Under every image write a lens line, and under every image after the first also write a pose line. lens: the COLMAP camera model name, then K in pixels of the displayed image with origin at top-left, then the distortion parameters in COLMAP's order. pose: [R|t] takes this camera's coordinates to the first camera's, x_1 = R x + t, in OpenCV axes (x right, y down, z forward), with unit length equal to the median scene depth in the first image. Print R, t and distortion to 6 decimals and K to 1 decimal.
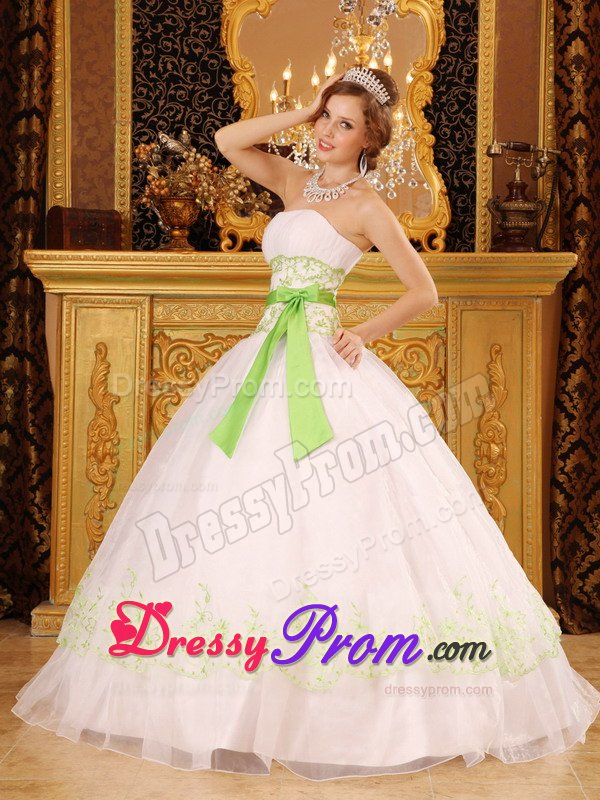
lens RADIAL K [[2117.8, 0, 307.7], [0, 2117.8, 366.9], [0, 0, 1]] dist [0.781291, 0.000000]
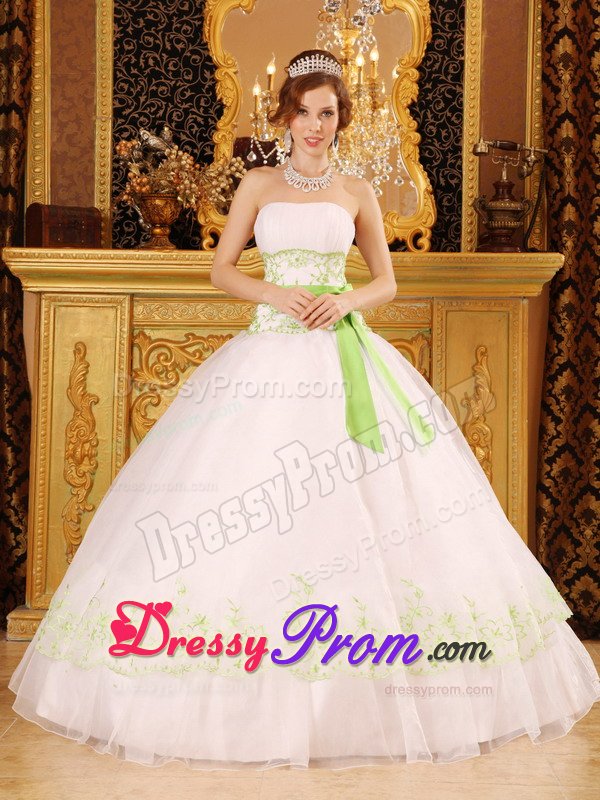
lens RADIAL K [[2286.6, 0, 295.4], [0, 2286.6, 354.5], [0, 0, 1]] dist [0.851223, 0.000000]
pose [[0.999987, 0.004925, 0.001446, 0.000889], [-0.004916, 0.999967, -0.006526, 0.000724], [-0.001478, 0.006519, 0.999978, -0.060496]]
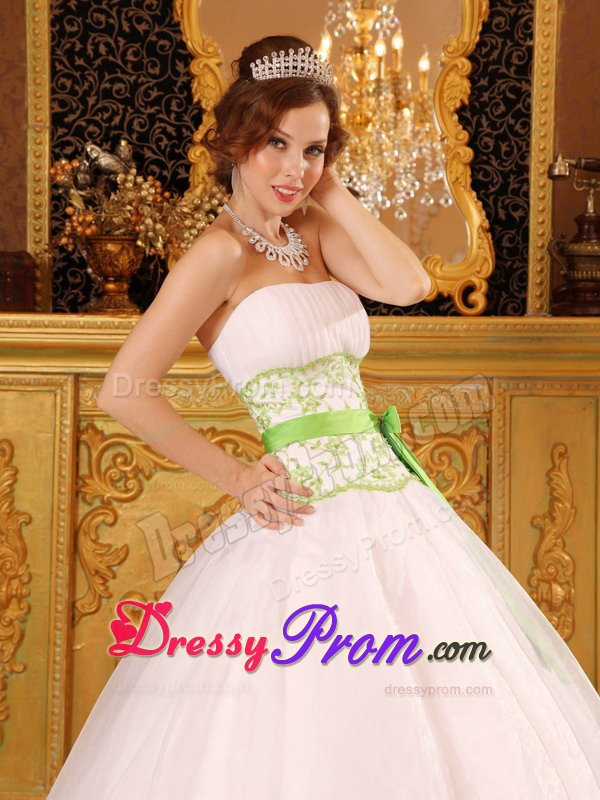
lens RADIAL K [[1597.1, 0, 300.8], [0, 1597.1, 378.2], [0, 0, 1]] dist [0.406970, 0.000000]
pose [[0.999957, 0.001755, 0.009142, -0.003109], [-0.002339, 0.997930, 0.064263, -0.065998], [-0.009011, -0.064282, 0.997891, 0.455850]]
